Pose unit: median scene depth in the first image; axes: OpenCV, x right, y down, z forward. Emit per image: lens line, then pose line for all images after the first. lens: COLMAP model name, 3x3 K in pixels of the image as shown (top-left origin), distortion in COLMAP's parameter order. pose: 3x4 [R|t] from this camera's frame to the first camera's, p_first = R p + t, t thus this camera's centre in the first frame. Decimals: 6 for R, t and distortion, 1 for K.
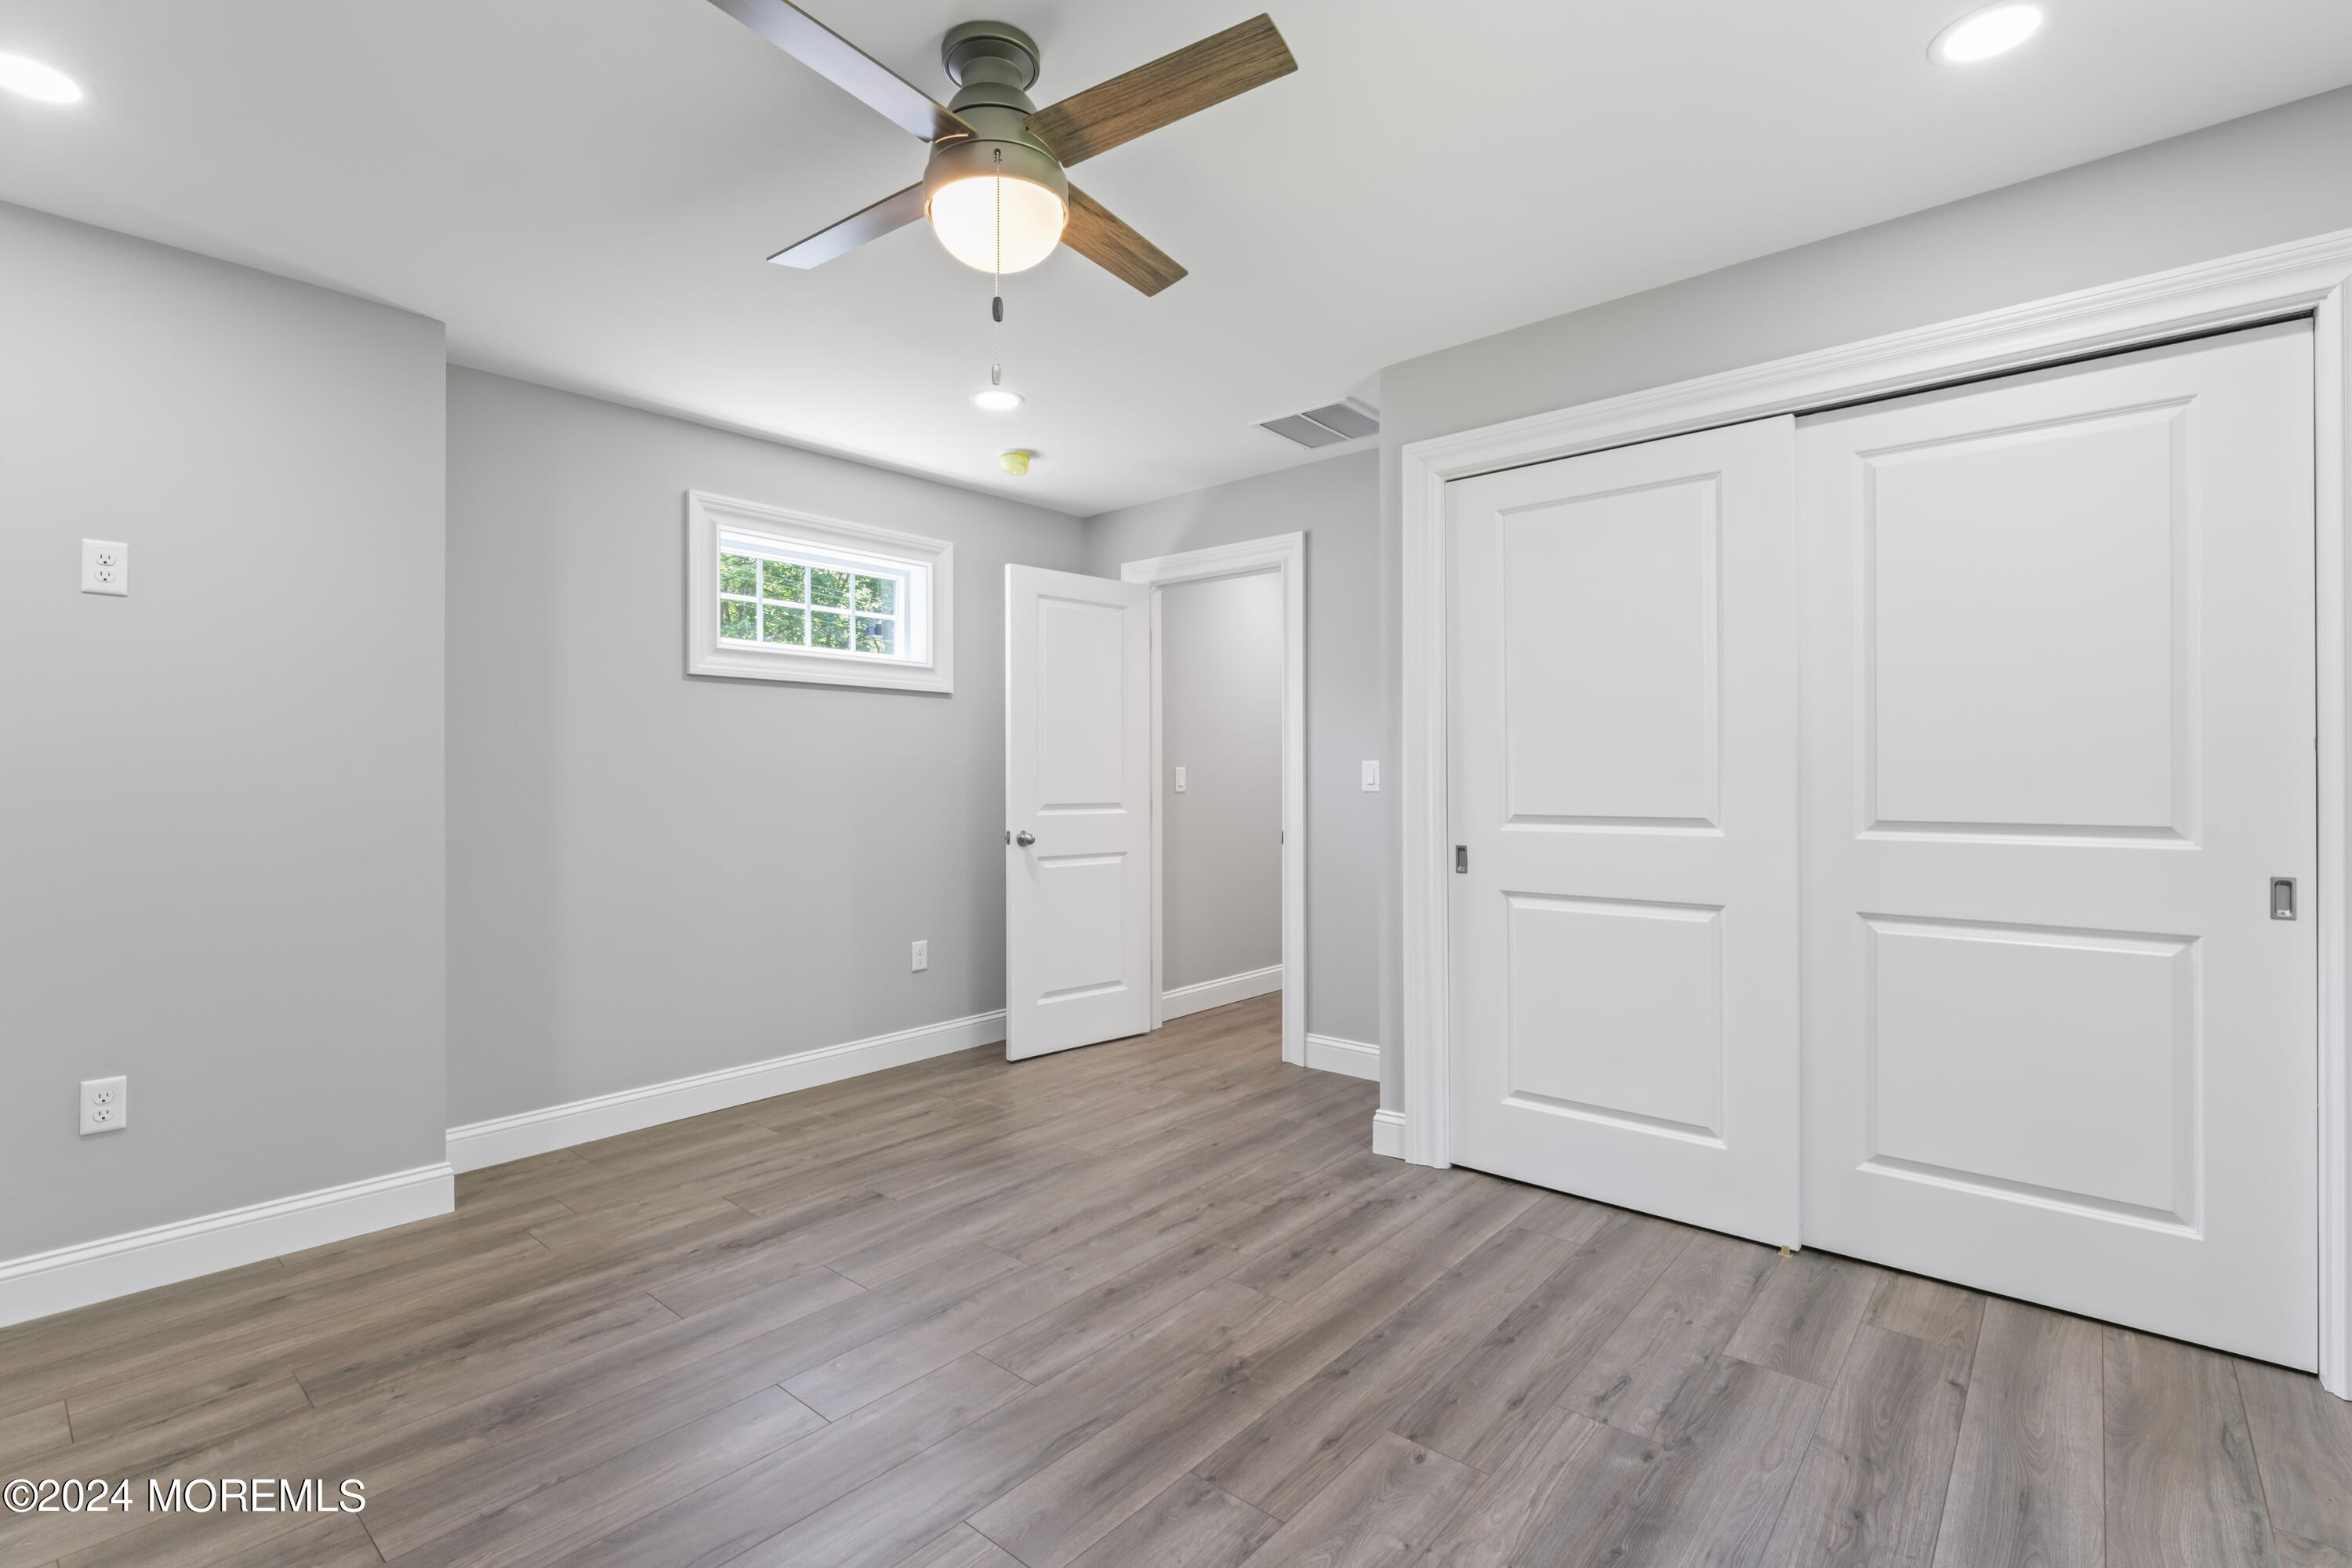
lens RADIAL K [[1110.3, 0, 1166.9], [0, 1110.3, 784.4], [0, 0, 1]] dist [-0.003889, 0.000275]
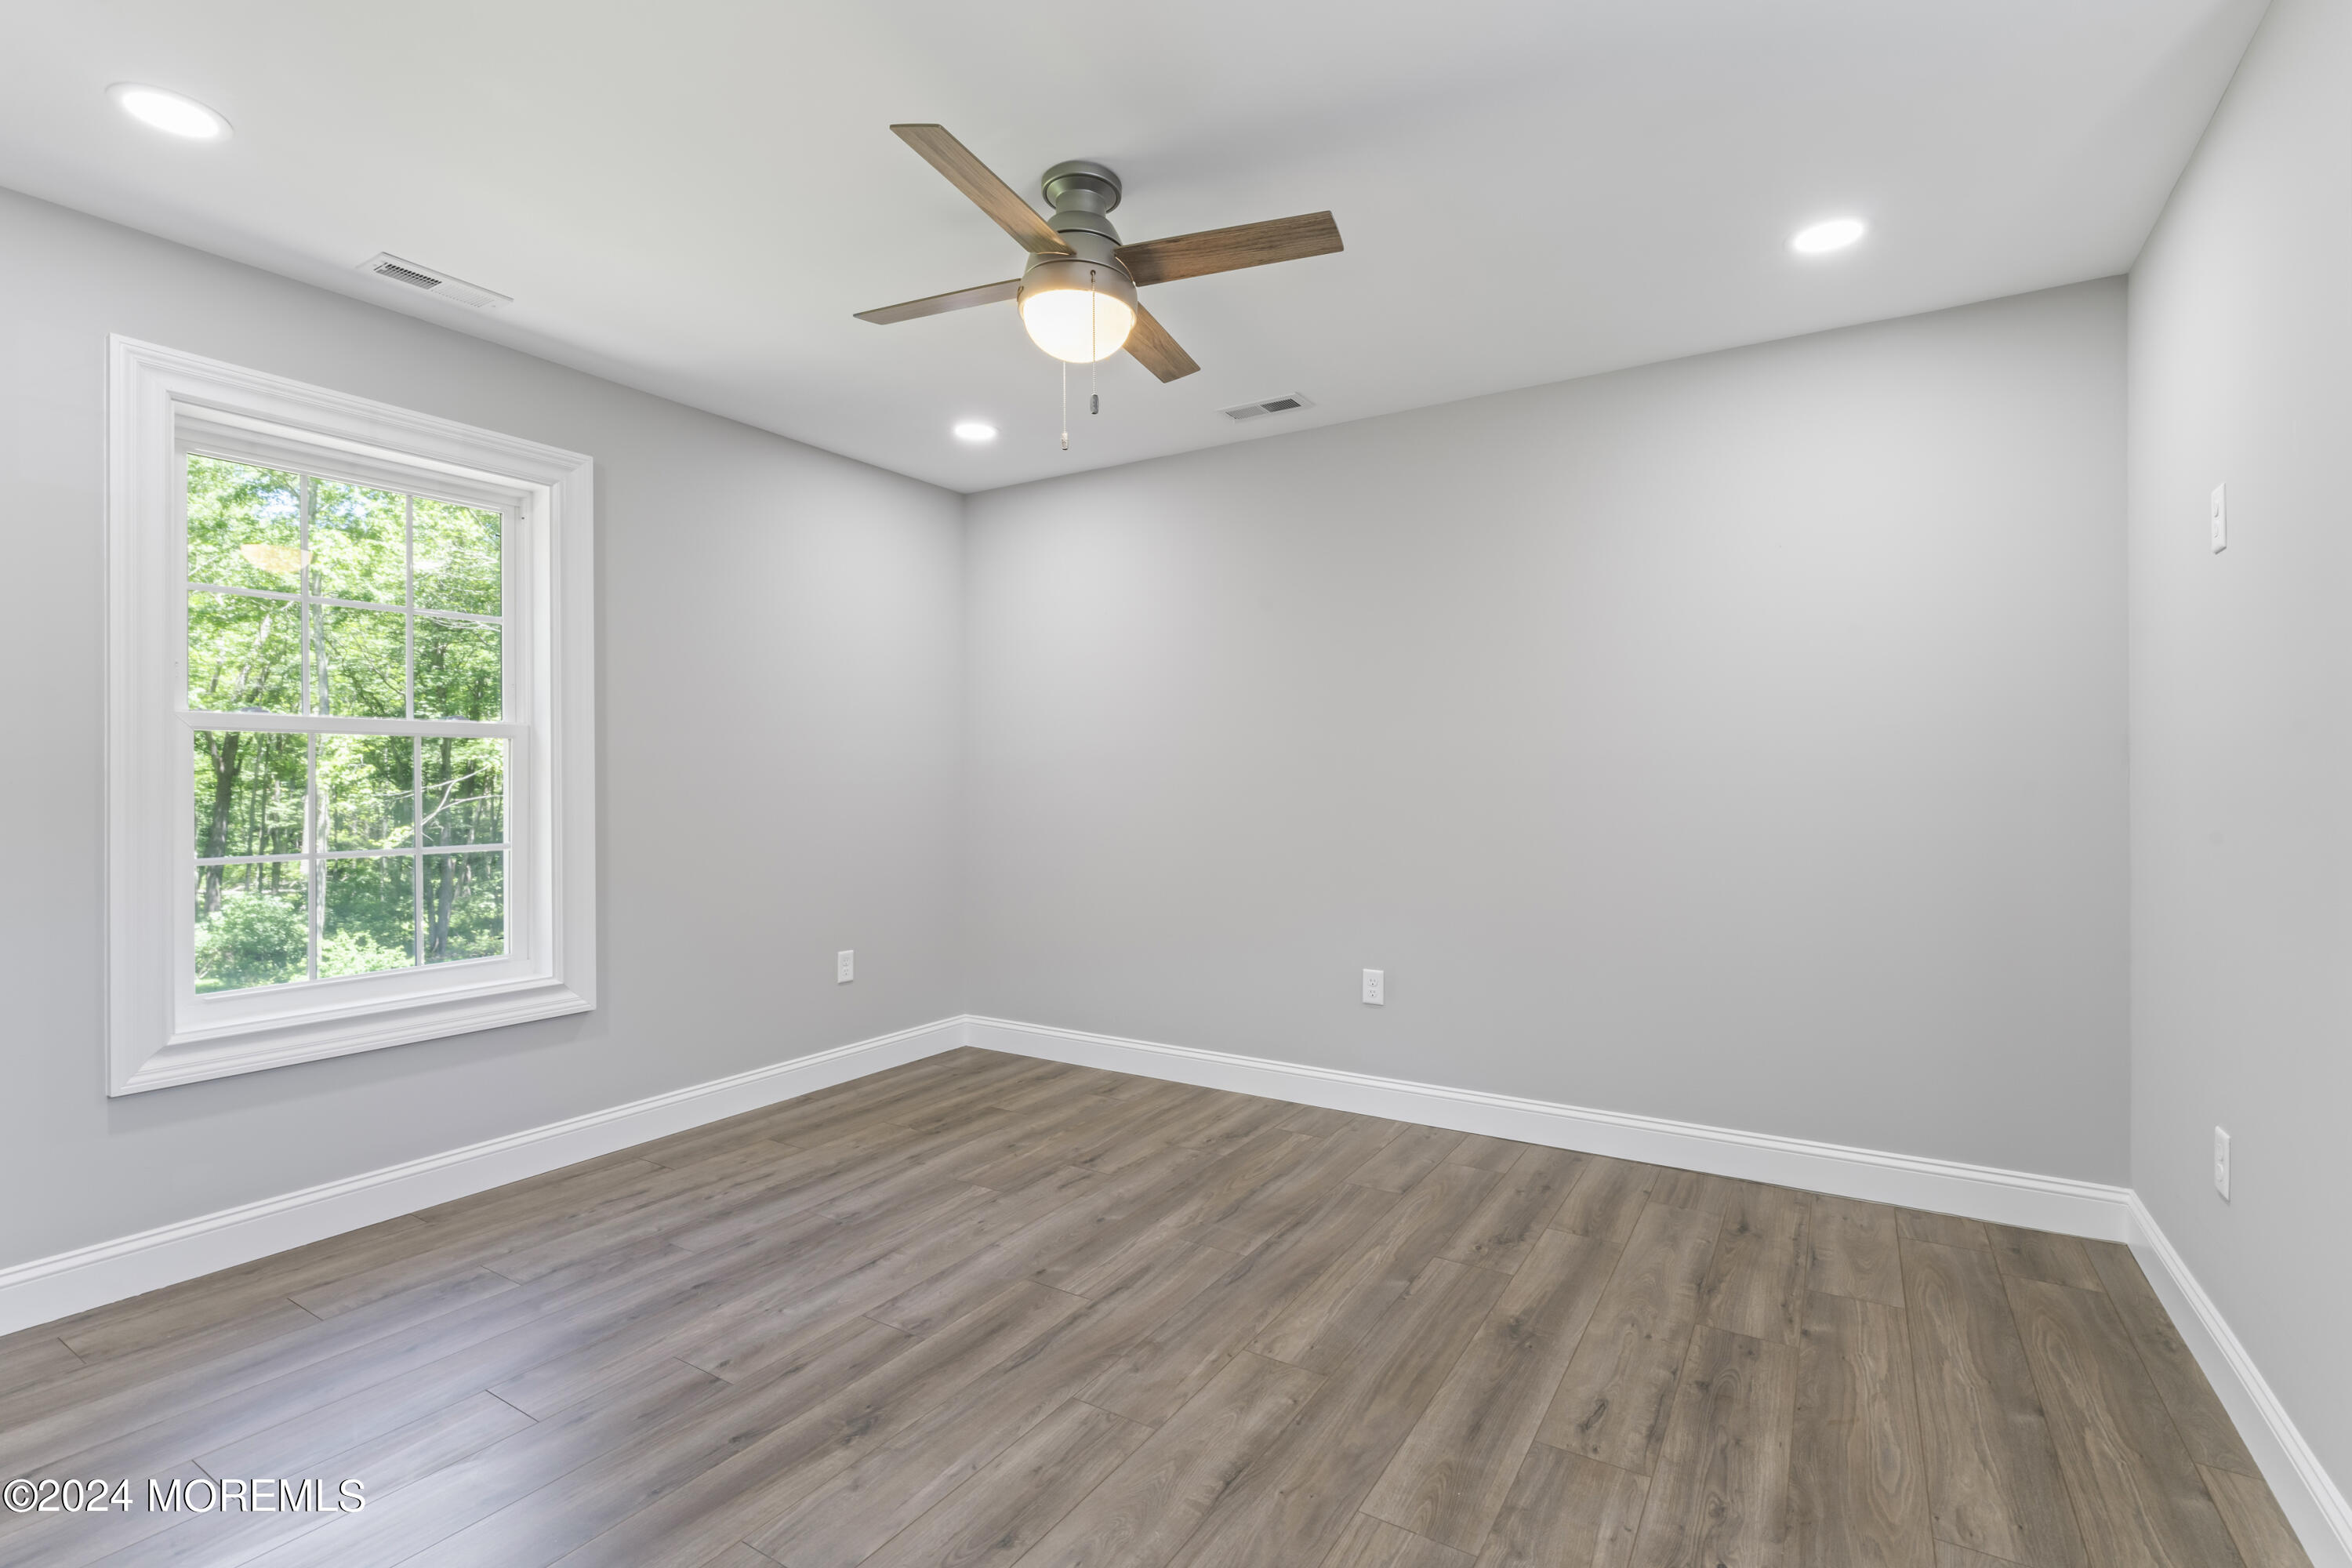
lens RADIAL K [[1110.3, 0, 1176.3], [0, 1110.3, 780.2], [0, 0, 1]] dist [-0.003889, 0.000275]
pose [[-0.987675, 0.008955, -0.156259, -0.049176], [0.008632, 0.999959, 0.002744, -0.007451], [0.156278, 0.001361, -0.987712, 1.620720]]
